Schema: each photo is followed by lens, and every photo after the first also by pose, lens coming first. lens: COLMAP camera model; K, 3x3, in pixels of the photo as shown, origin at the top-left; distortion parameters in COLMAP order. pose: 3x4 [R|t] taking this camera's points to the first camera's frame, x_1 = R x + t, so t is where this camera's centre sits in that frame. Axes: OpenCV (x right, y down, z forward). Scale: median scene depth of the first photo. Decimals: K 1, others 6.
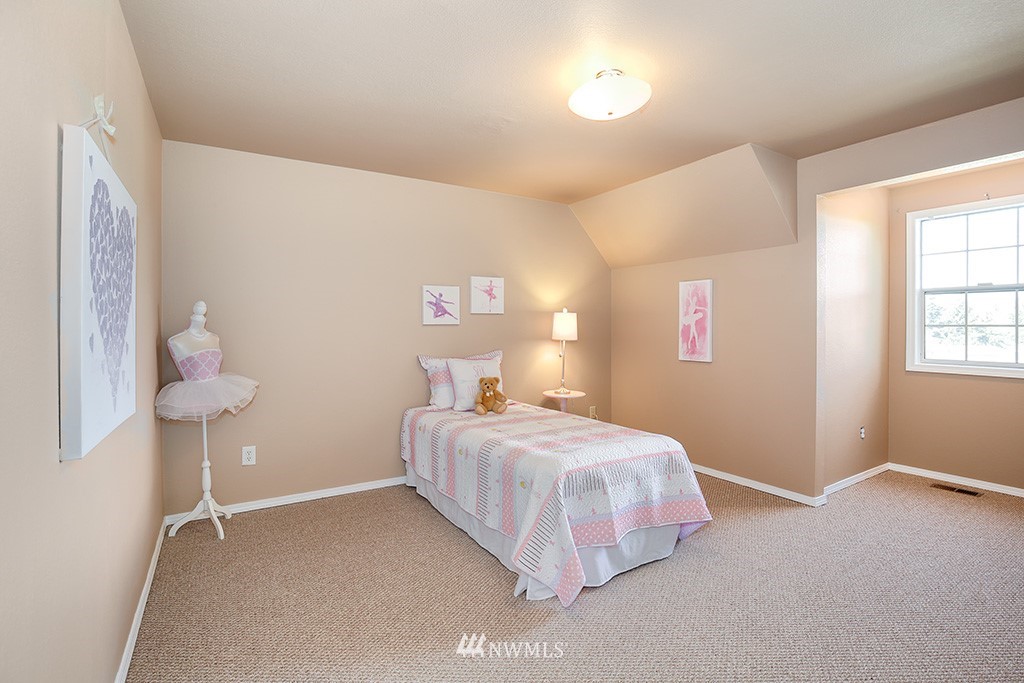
lens RADIAL K [[474.8, 0, 512.3], [0, 474.8, 353.1], [0, 0, 1]] dist [-0.027414, 0.000090]
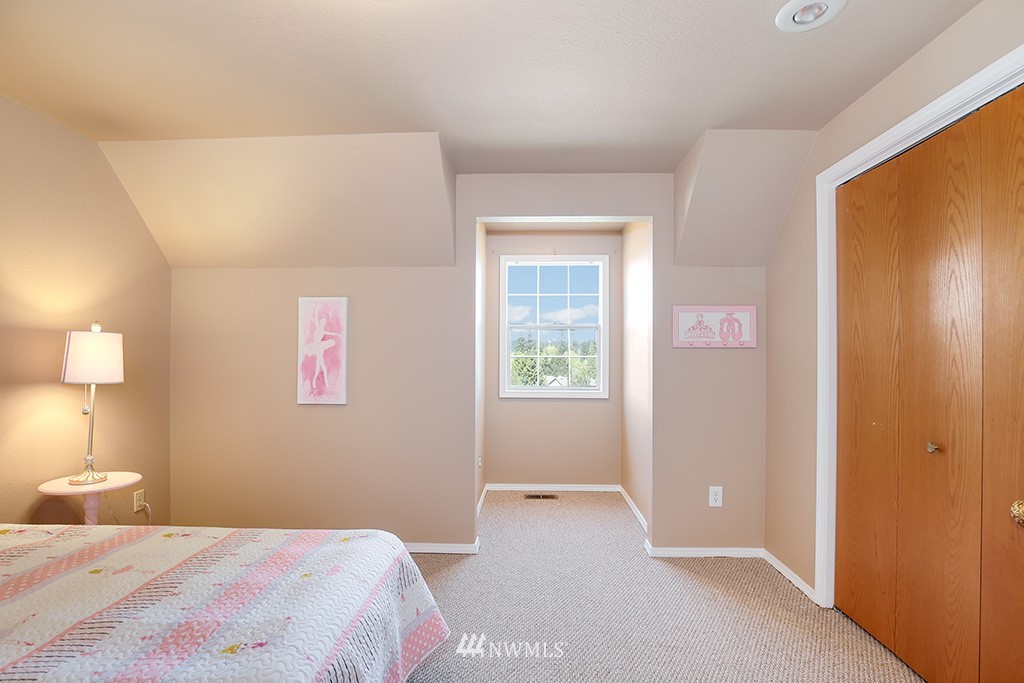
lens RADIAL K [[474.8, 0, 512.3], [0, 474.8, 353.1], [0, 0, 1]] dist [-0.027414, 0.000090]
pose [[0.548007, 0.007784, 0.836438, -0.077567], [0.042081, 0.998434, -0.036862, -0.023291], [-0.835415, 0.055399, 0.546821, 0.334213]]
